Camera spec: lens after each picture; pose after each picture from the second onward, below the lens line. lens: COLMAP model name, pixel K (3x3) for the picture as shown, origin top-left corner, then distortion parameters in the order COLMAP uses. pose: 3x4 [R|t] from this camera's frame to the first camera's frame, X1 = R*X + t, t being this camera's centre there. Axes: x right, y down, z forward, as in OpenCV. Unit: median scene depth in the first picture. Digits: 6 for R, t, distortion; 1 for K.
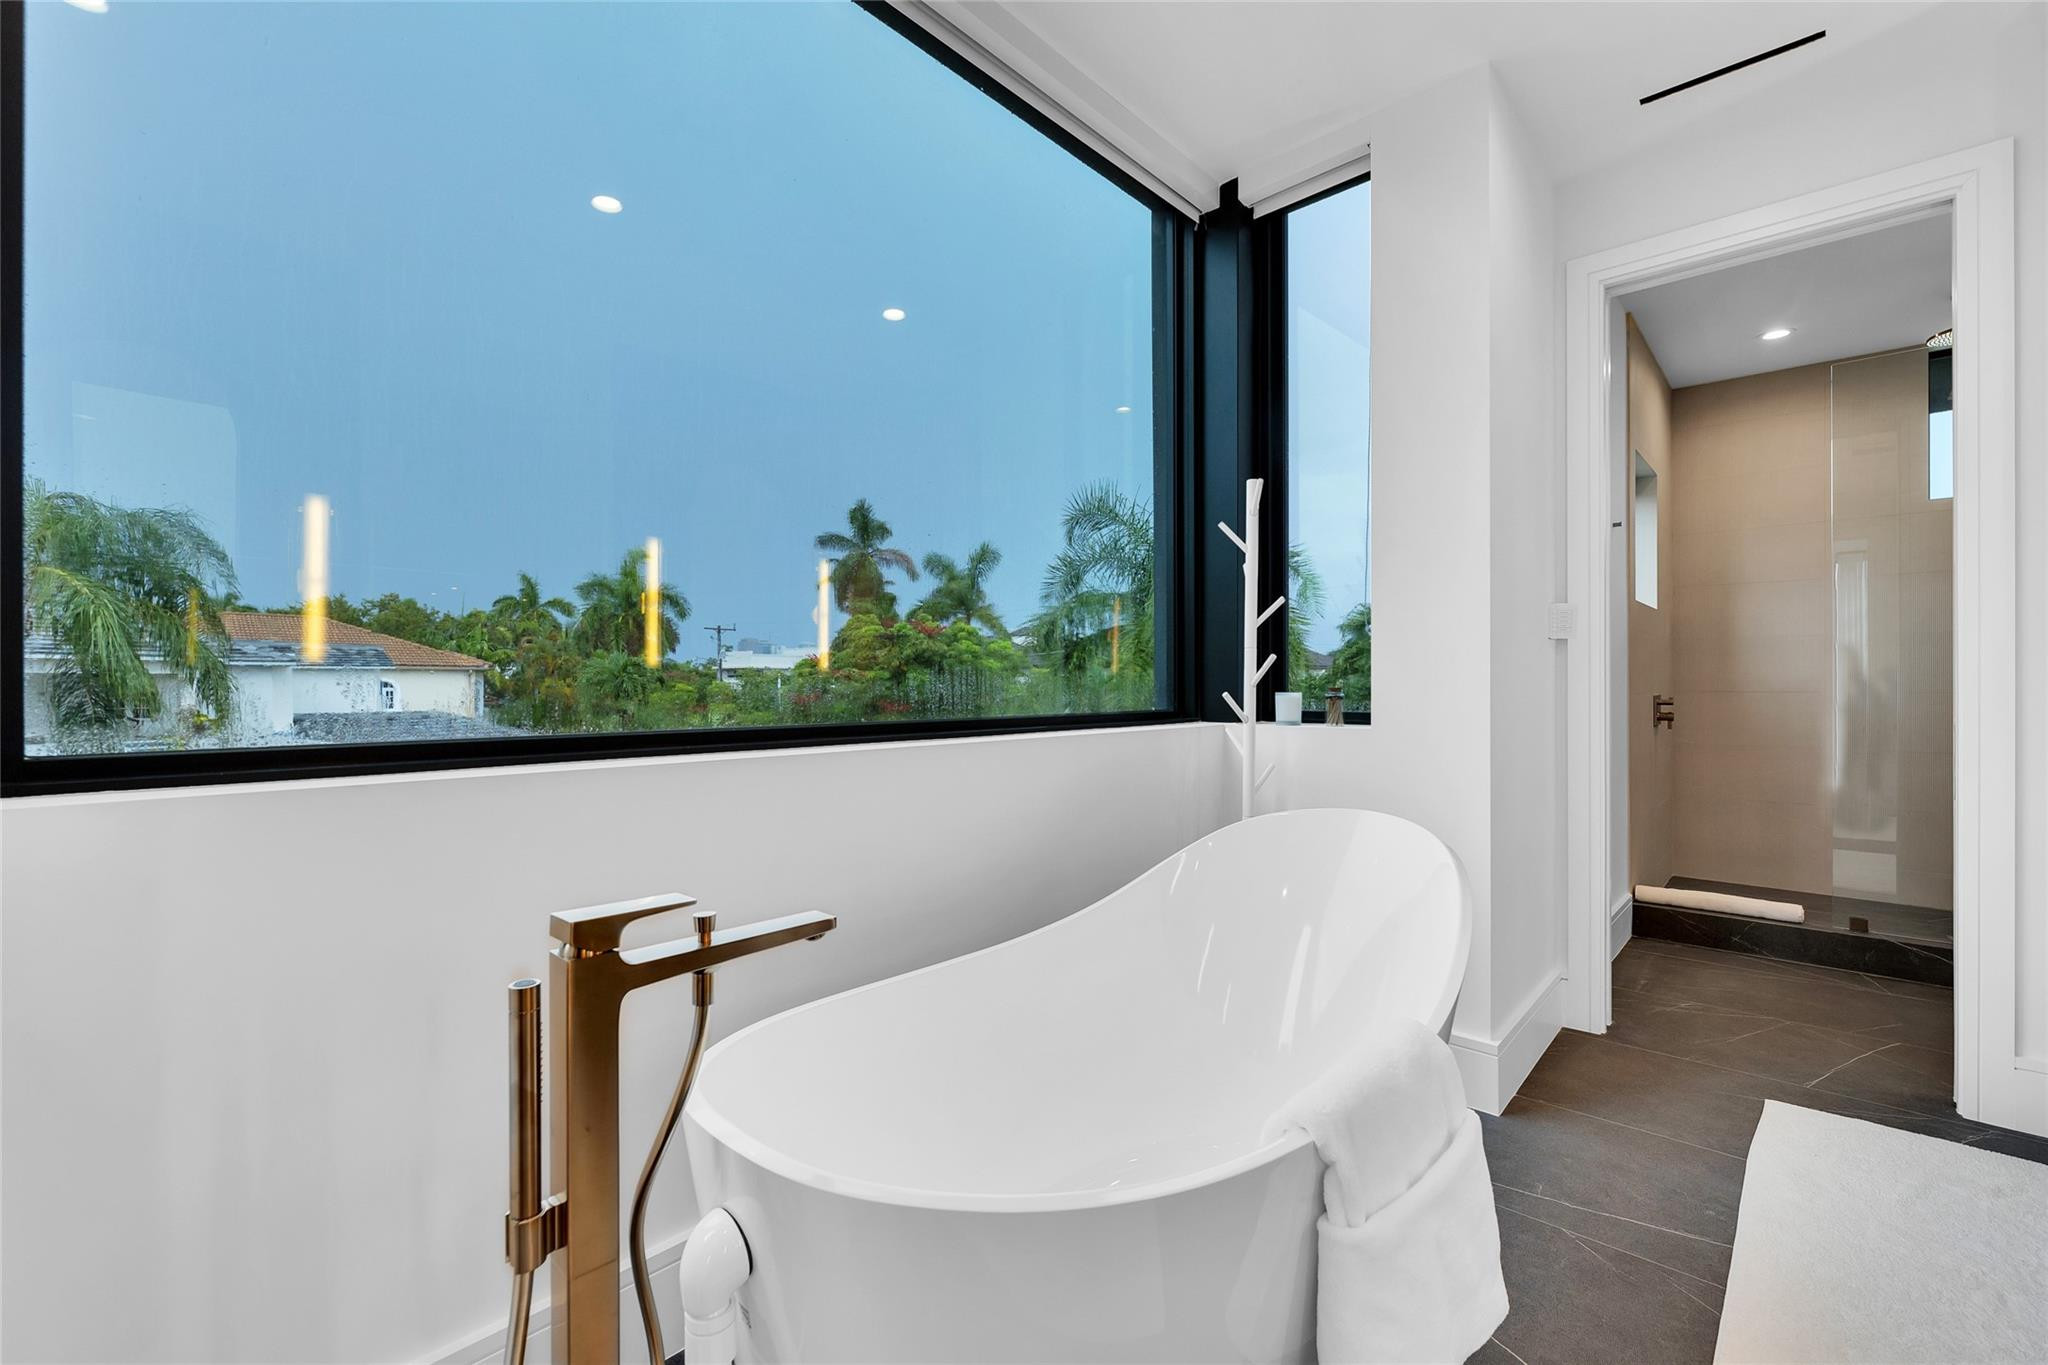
lens RADIAL K [[835.7, 0, 1022.9], [0, 835.7, 678.8], [0, 0, 1]] dist [0.000539, 0.000016]
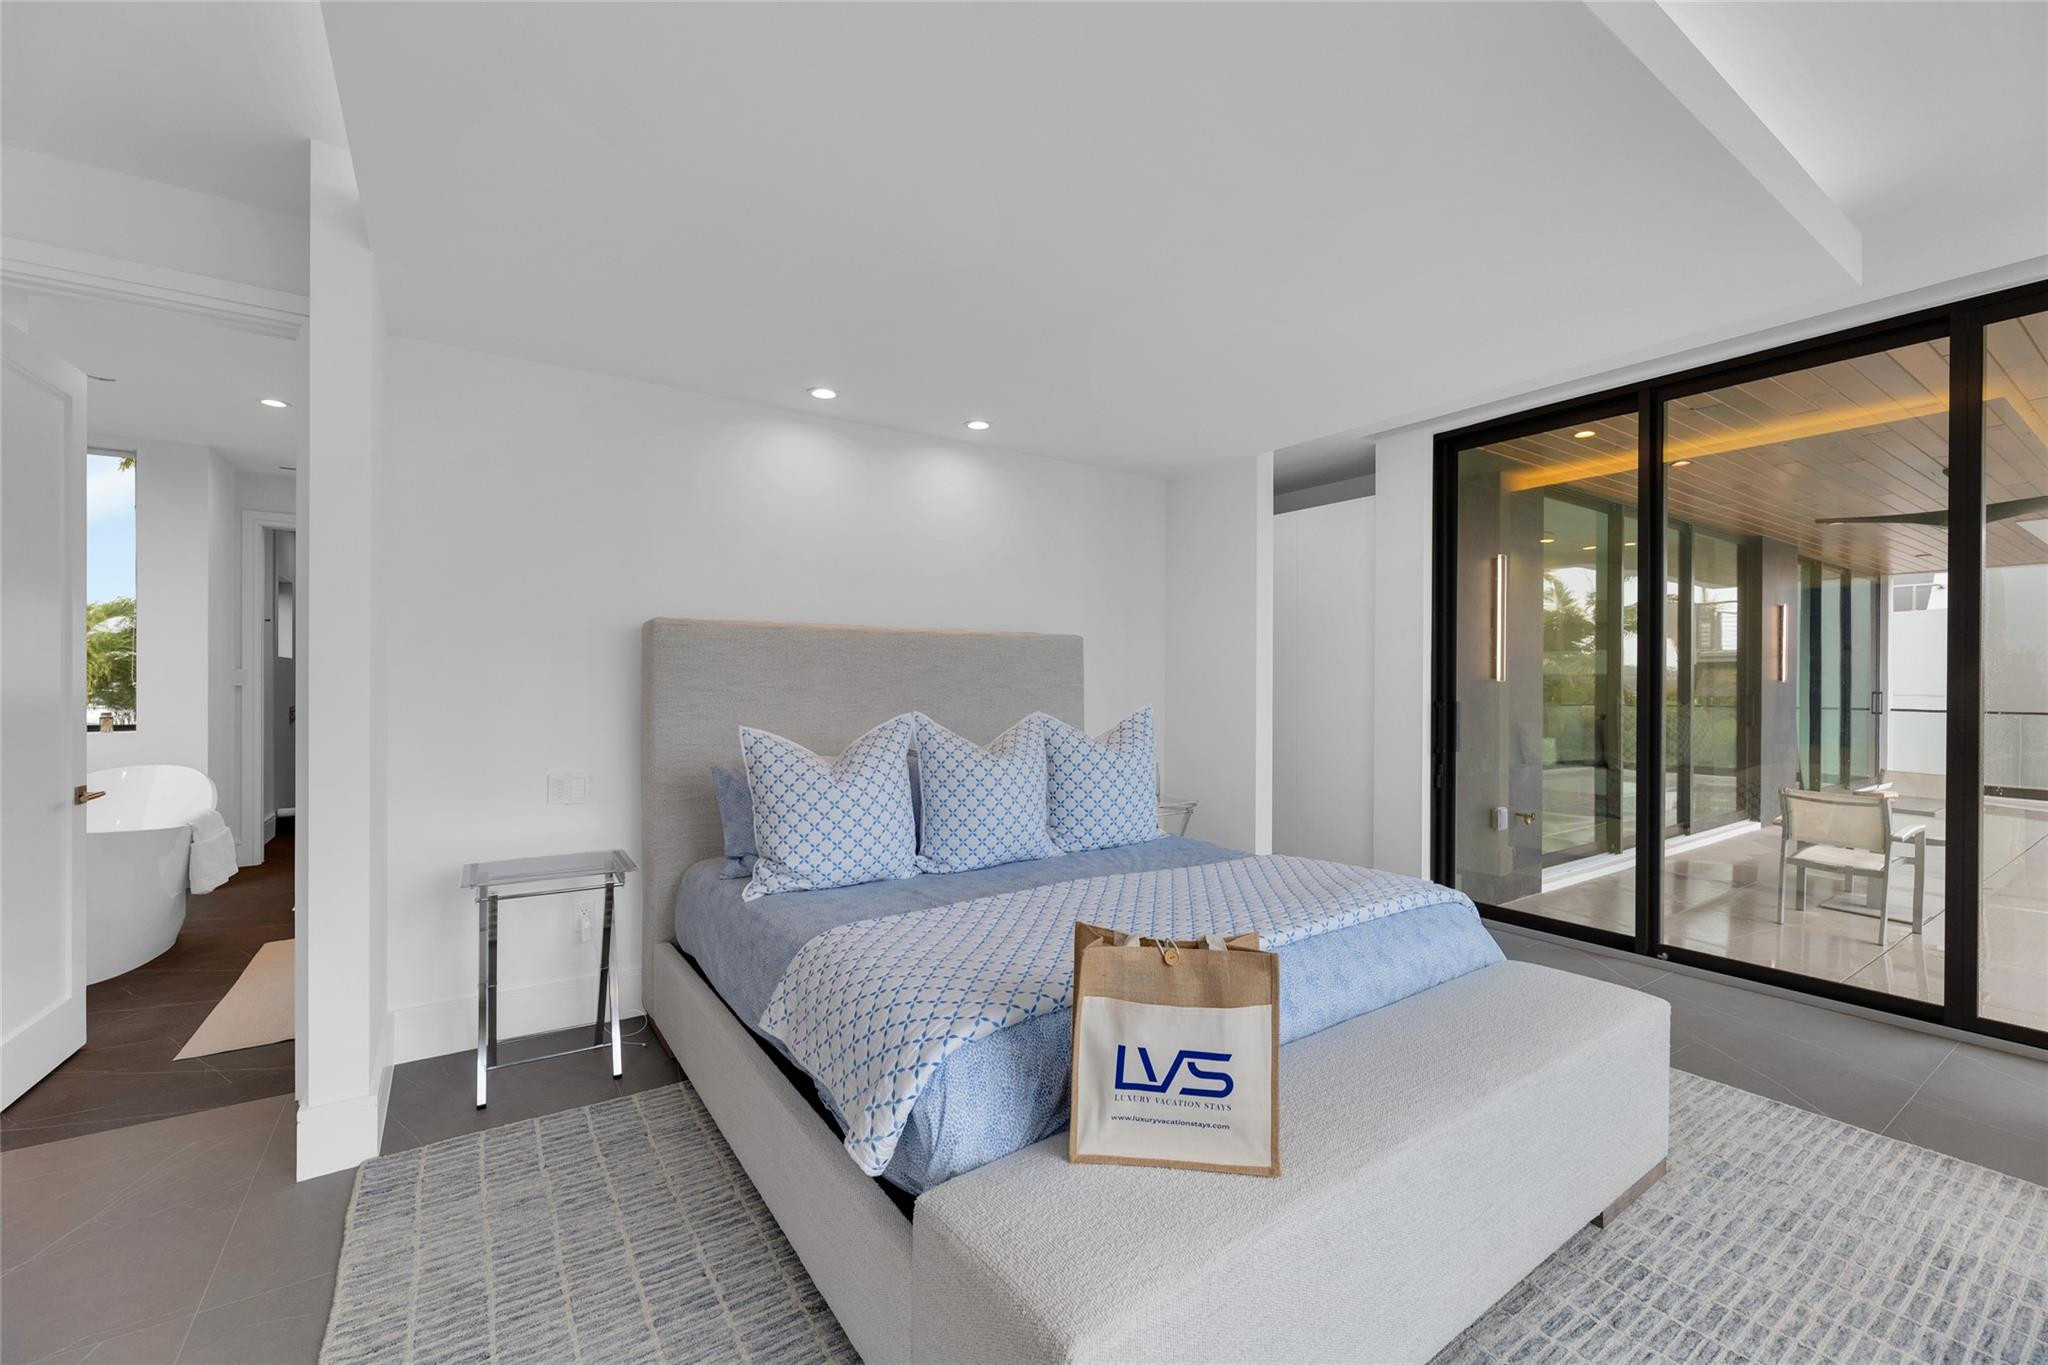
lens RADIAL K [[835.7, 0, 1024.1], [0, 835.7, 689.1], [0, 0, 1]] dist [0.000539, 0.000016]
pose [[0.212384, 0.000943, 0.977186, -0.878309], [-0.002227, 0.999997, -0.000481, -0.038749], [-0.977184, -0.002074, 0.212386, -1.219719]]
